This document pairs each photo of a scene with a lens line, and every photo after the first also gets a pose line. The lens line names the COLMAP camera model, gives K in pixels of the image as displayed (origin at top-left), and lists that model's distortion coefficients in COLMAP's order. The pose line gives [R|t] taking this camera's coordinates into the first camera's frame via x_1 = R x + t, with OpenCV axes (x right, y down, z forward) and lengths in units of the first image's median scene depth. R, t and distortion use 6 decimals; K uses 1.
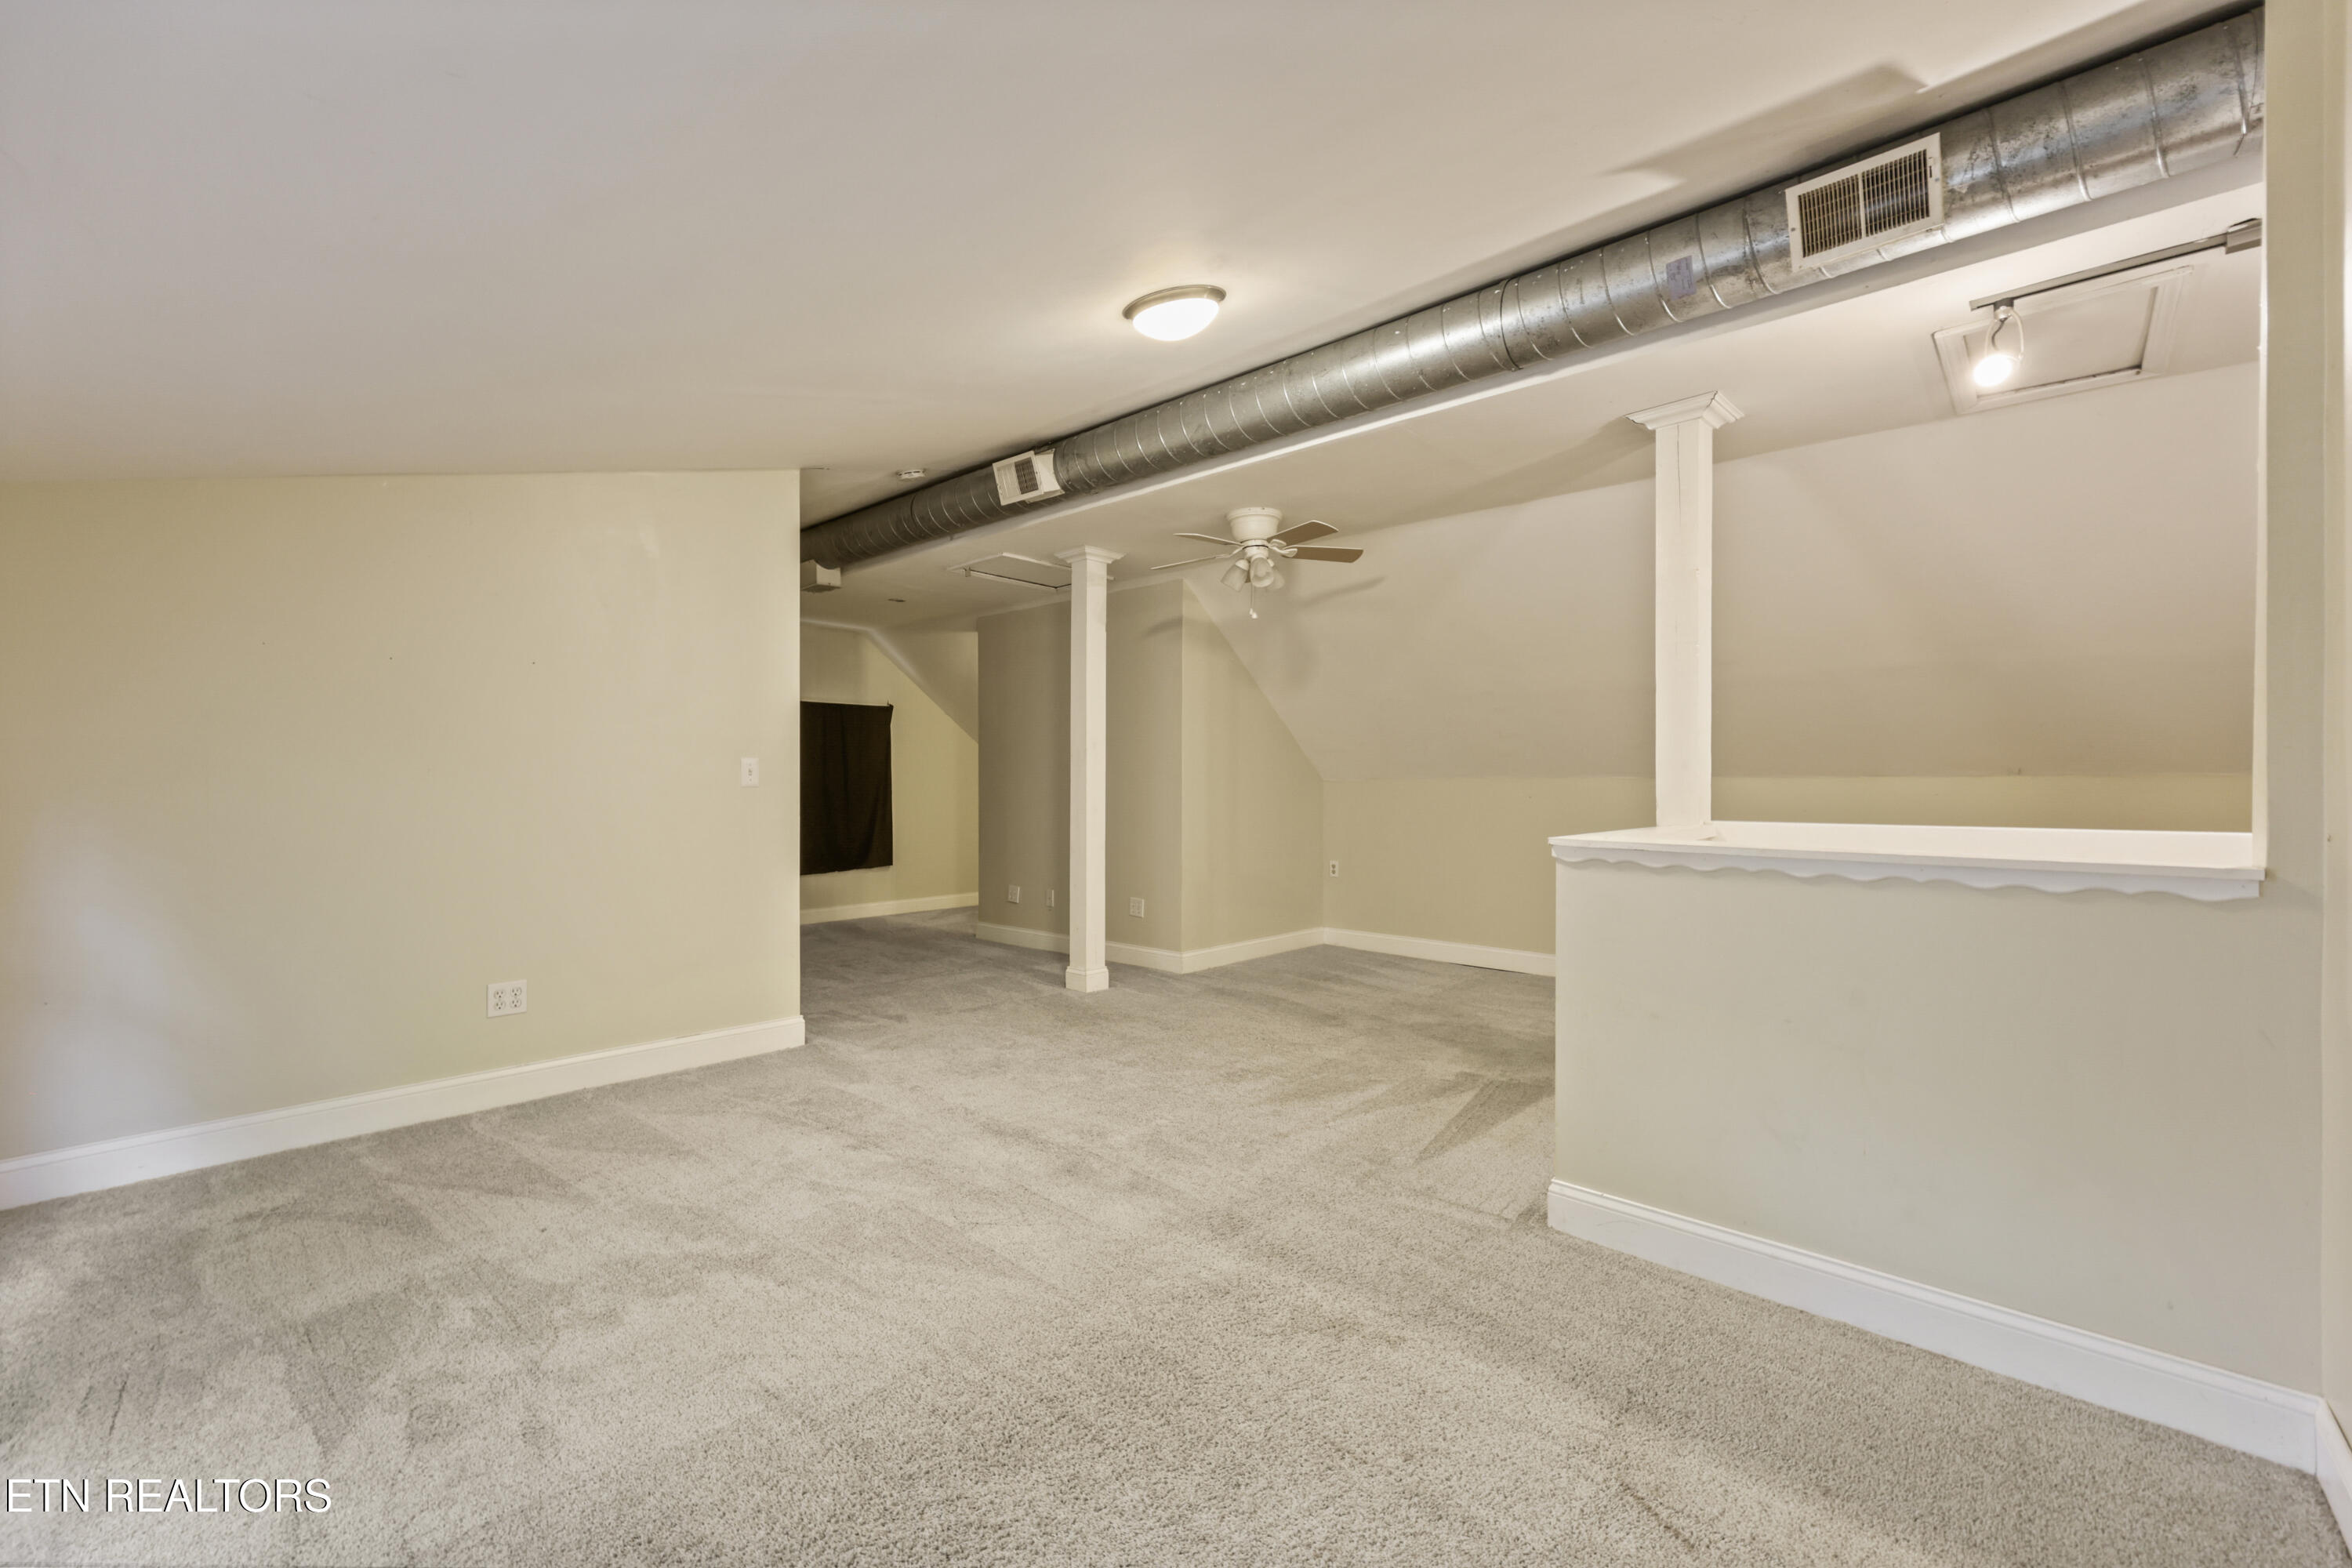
lens RADIAL K [[946.9, 0, 1179.4], [0, 946.9, 765.0], [0, 0, 1]] dist [0.000111, 0.000669]
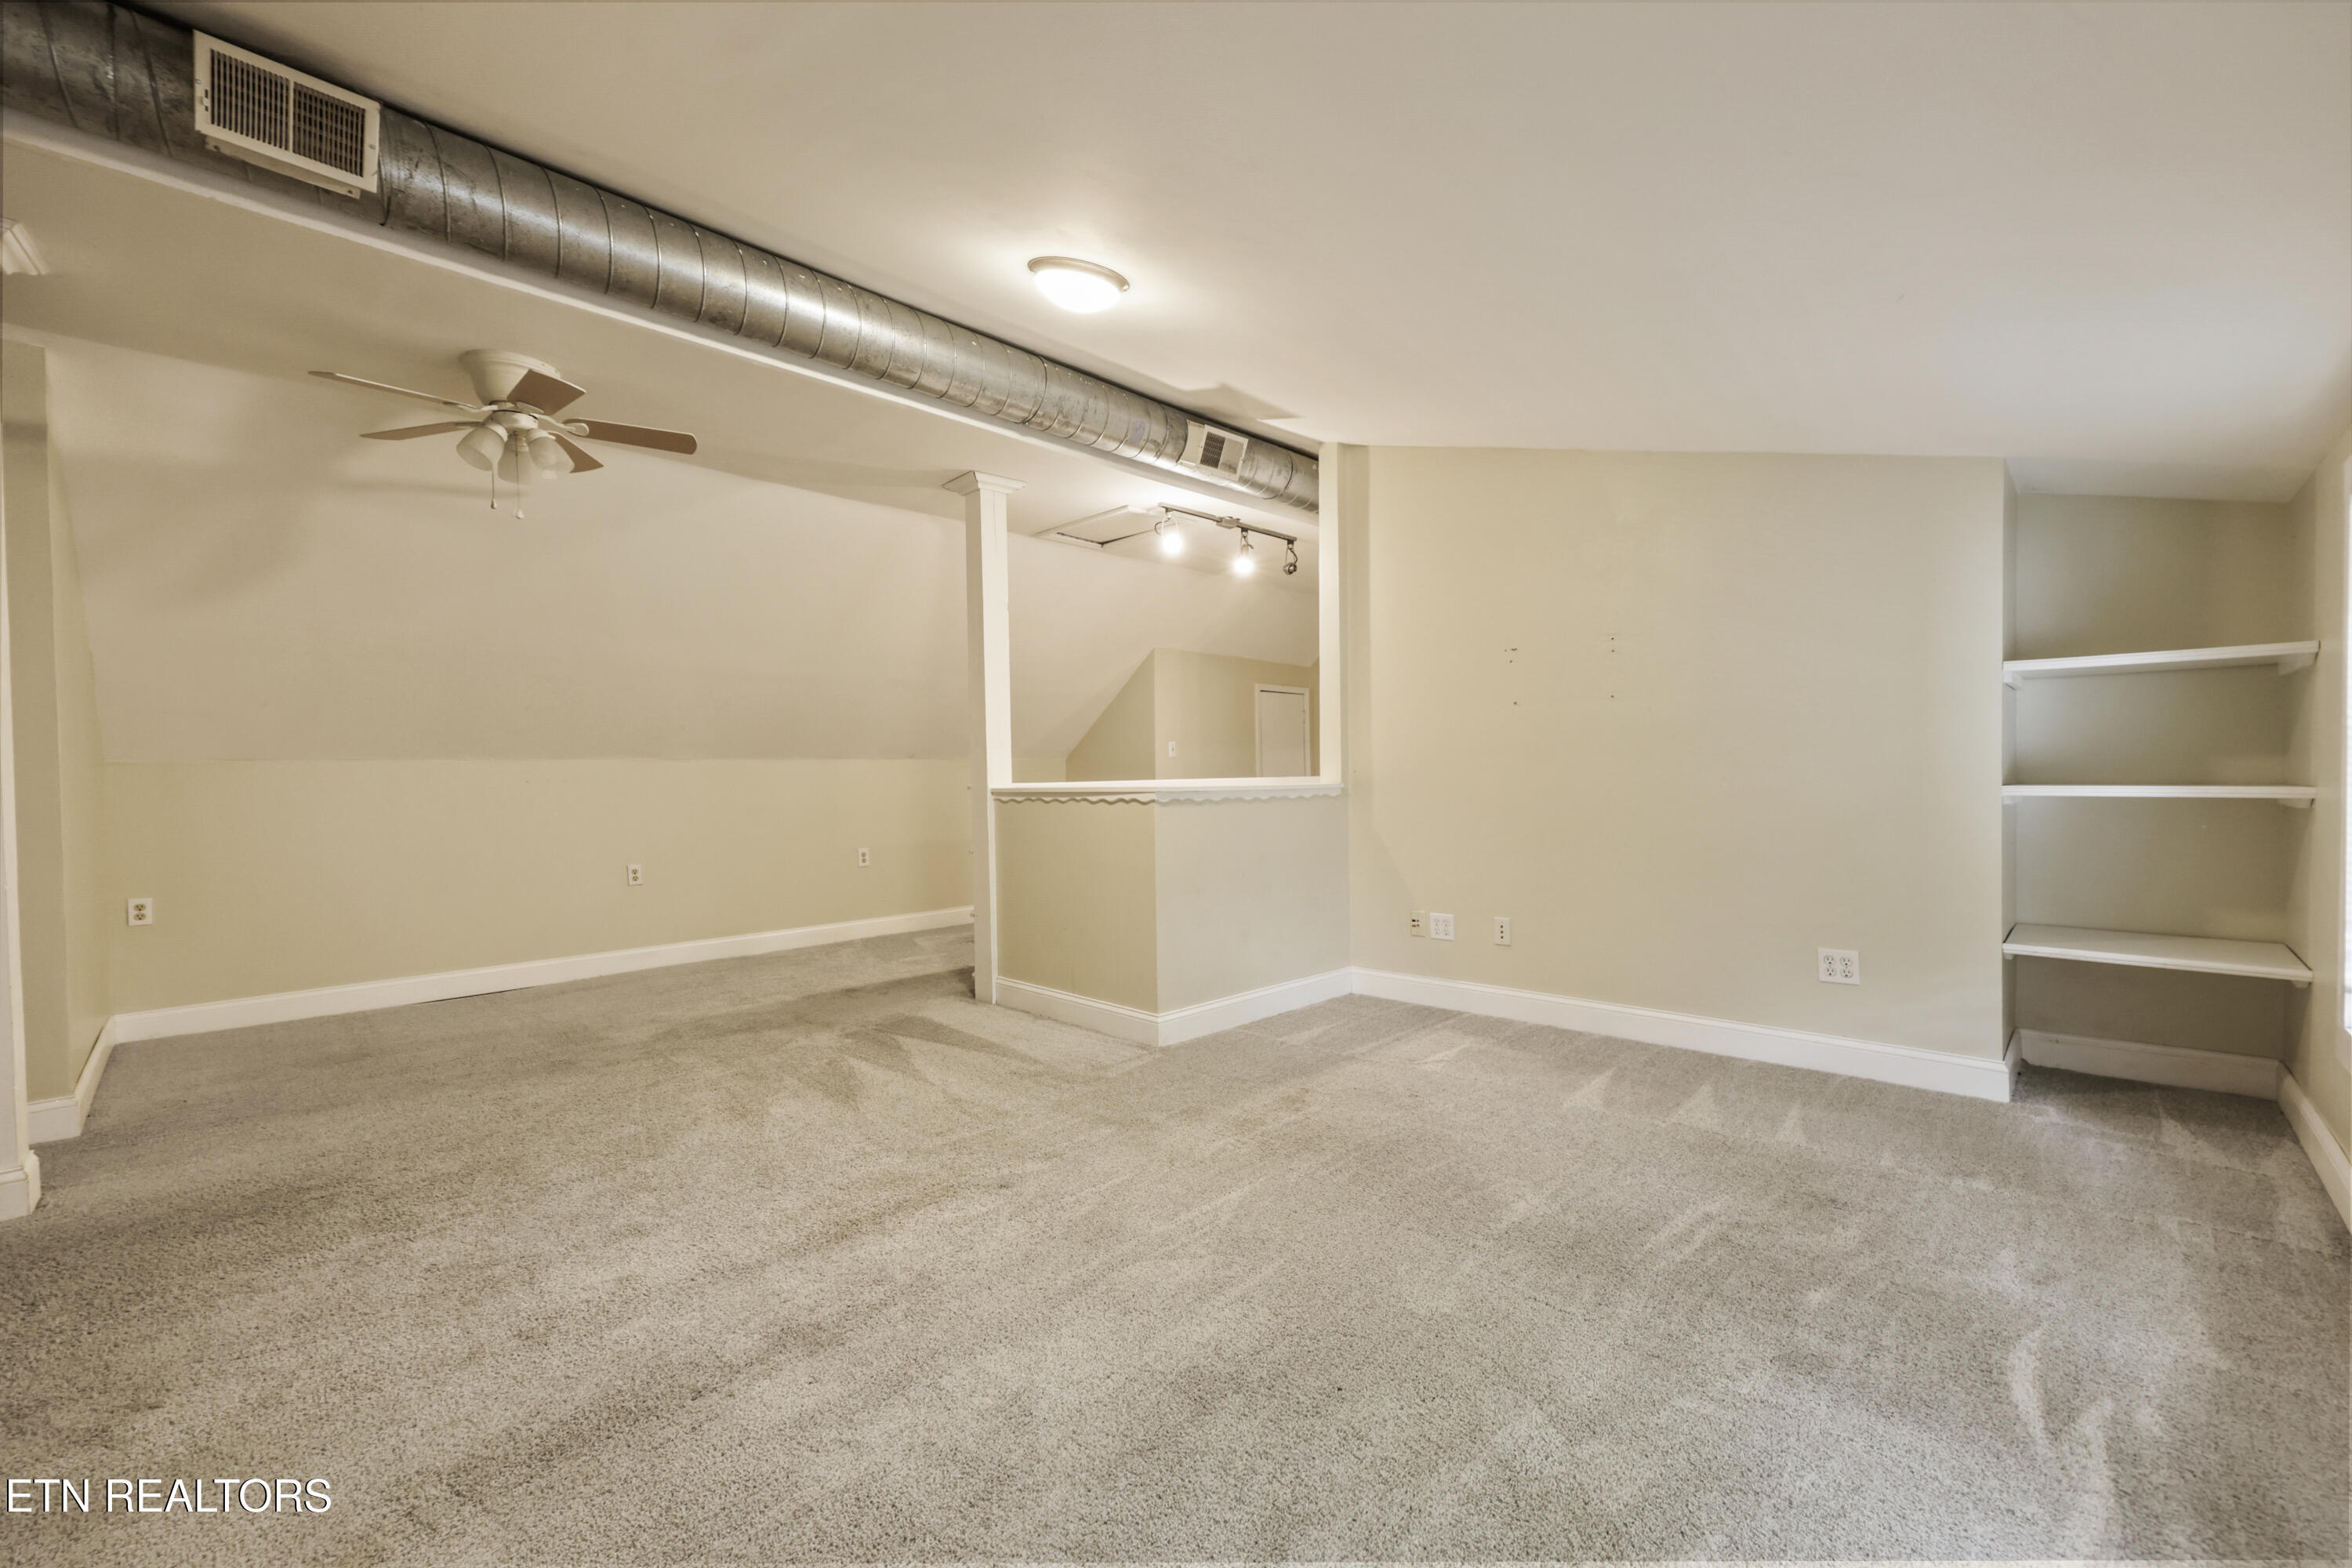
lens RADIAL K [[946.9, 0, 1191.7], [0, 946.9, 793.2], [0, 0, 1]] dist [0.000111, 0.000669]
pose [[0.042968, -0.028124, 0.998681, -0.801375], [-0.011282, 0.999526, 0.028634, 0.027149], [-0.999013, -0.012497, 0.042630, 0.641311]]
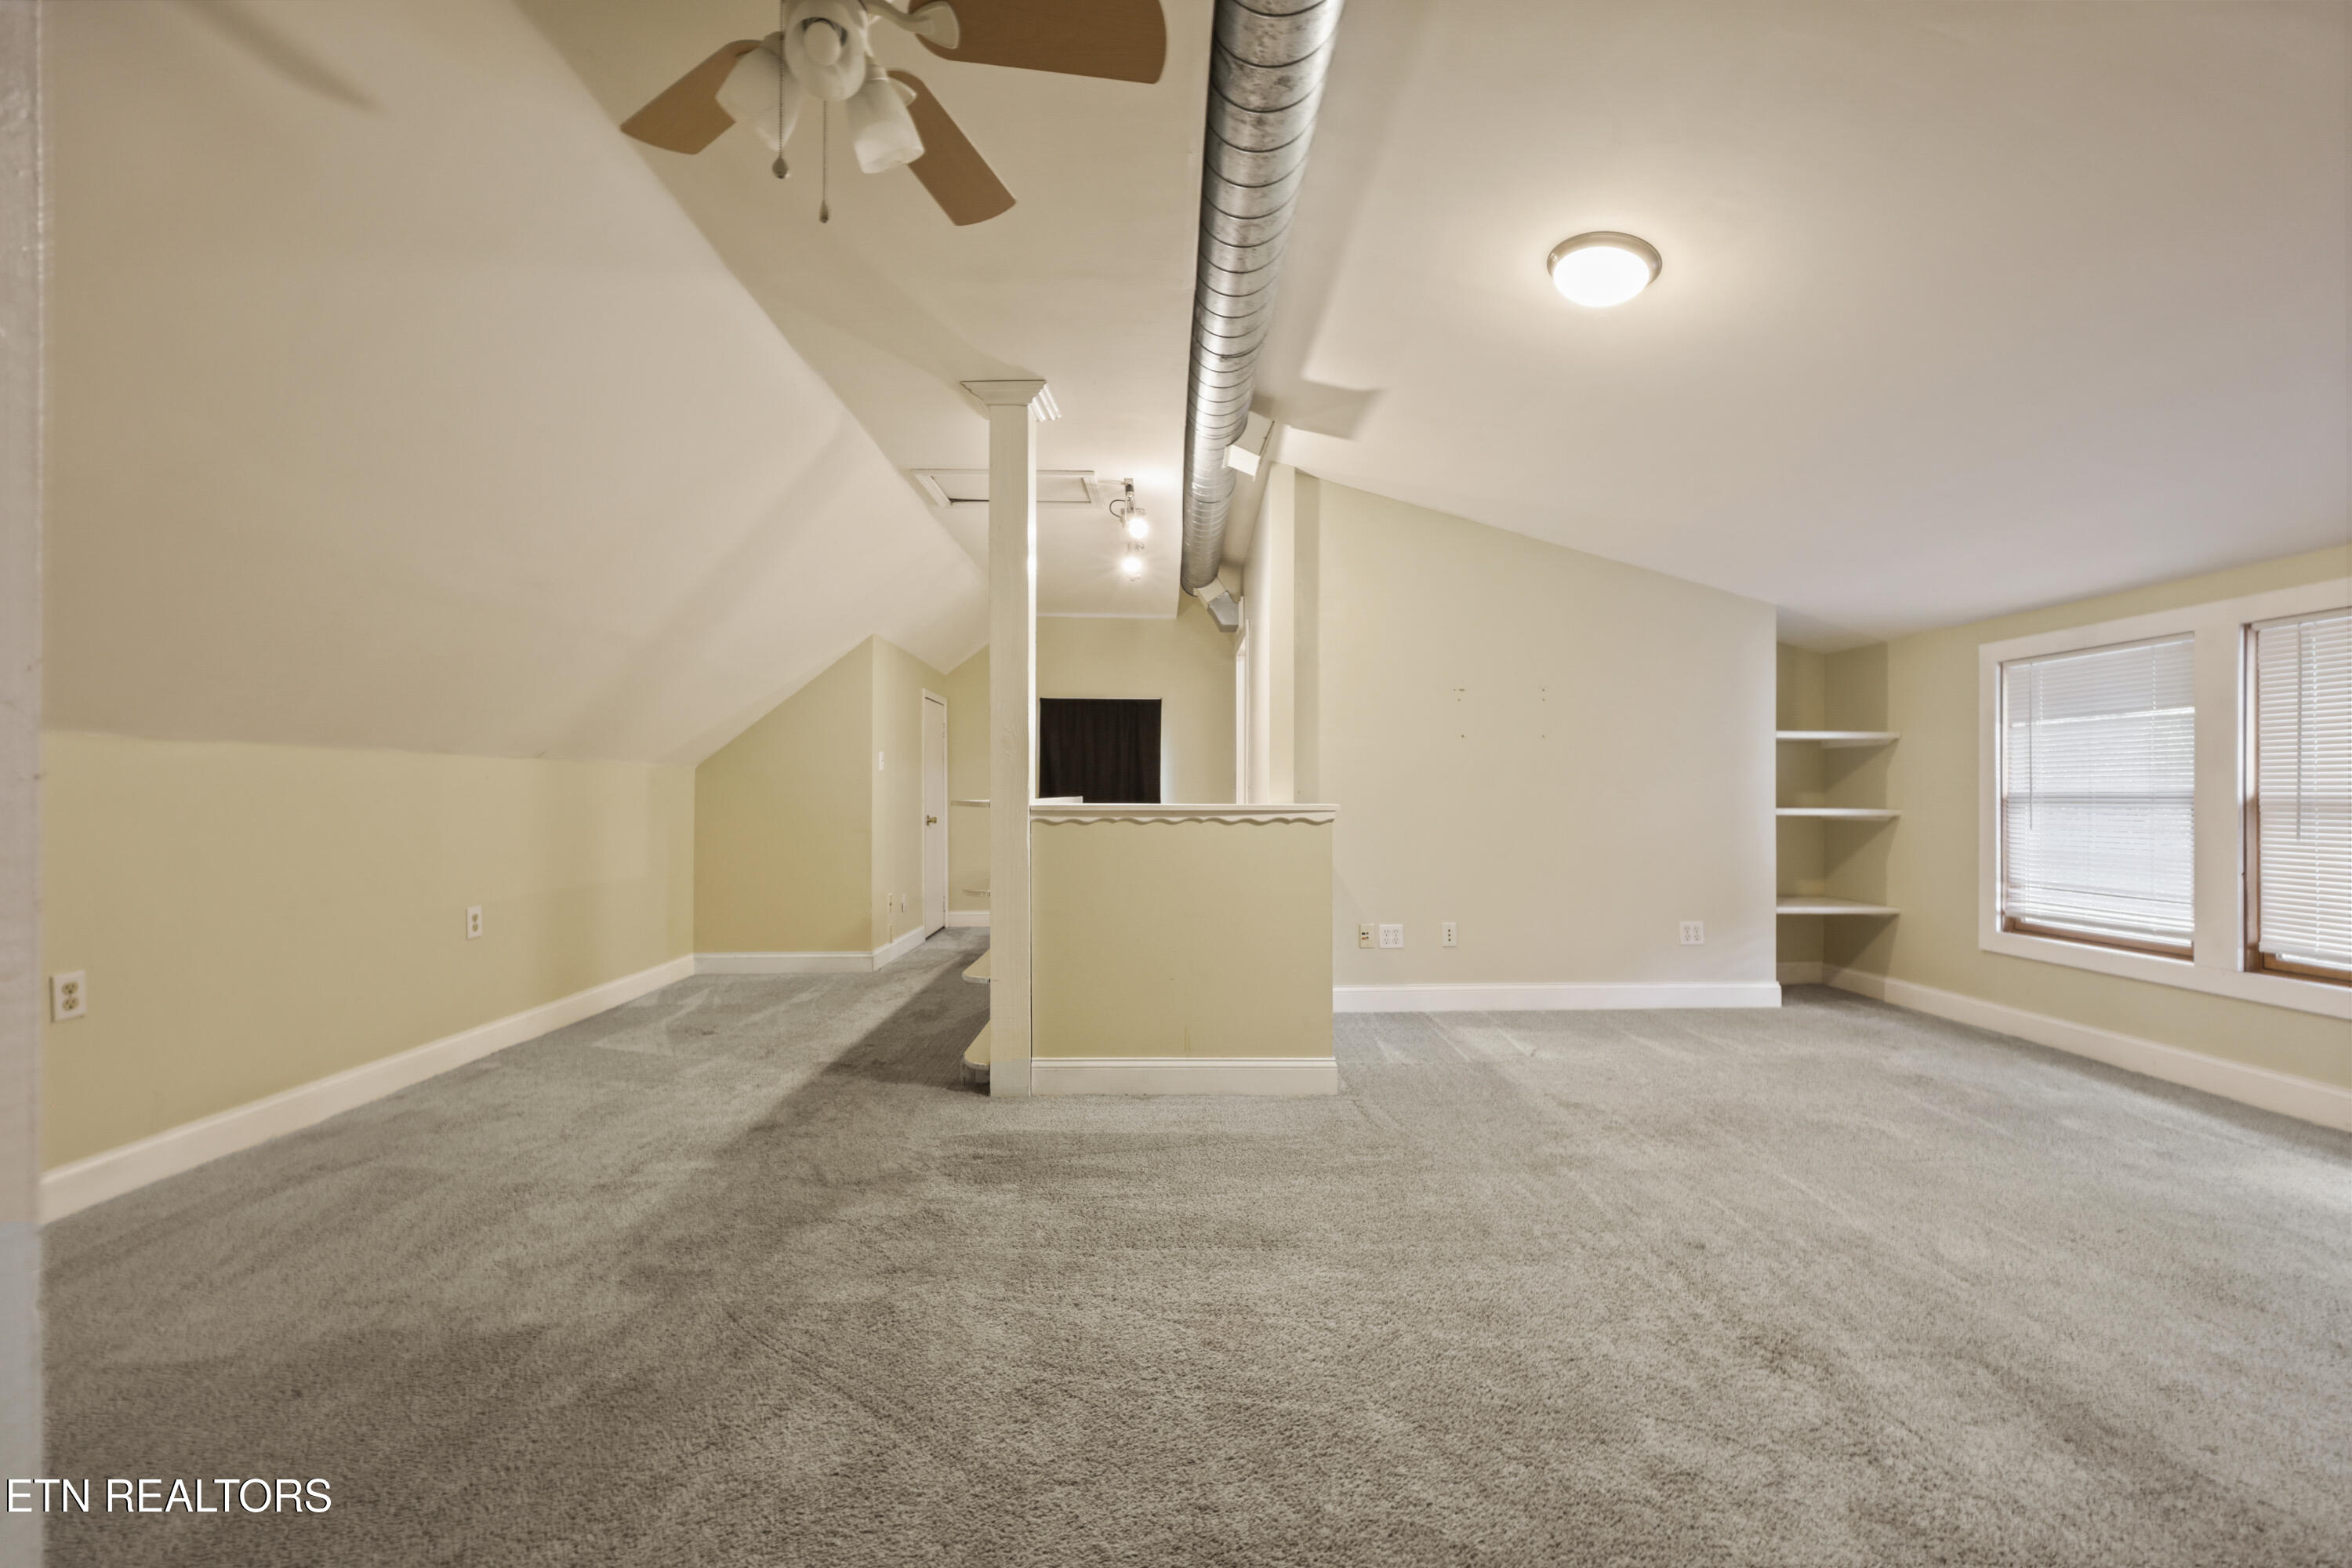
lens RADIAL K [[946.9, 0, 1171.4], [0, 946.9, 790.8], [0, 0, 1]] dist [0.000111, 0.000669]
pose [[-0.673329, -0.005403, 0.739323, -0.330414], [-0.026188, 0.999520, -0.016546, 0.057976], [-0.738879, -0.030503, -0.673147, 1.519278]]
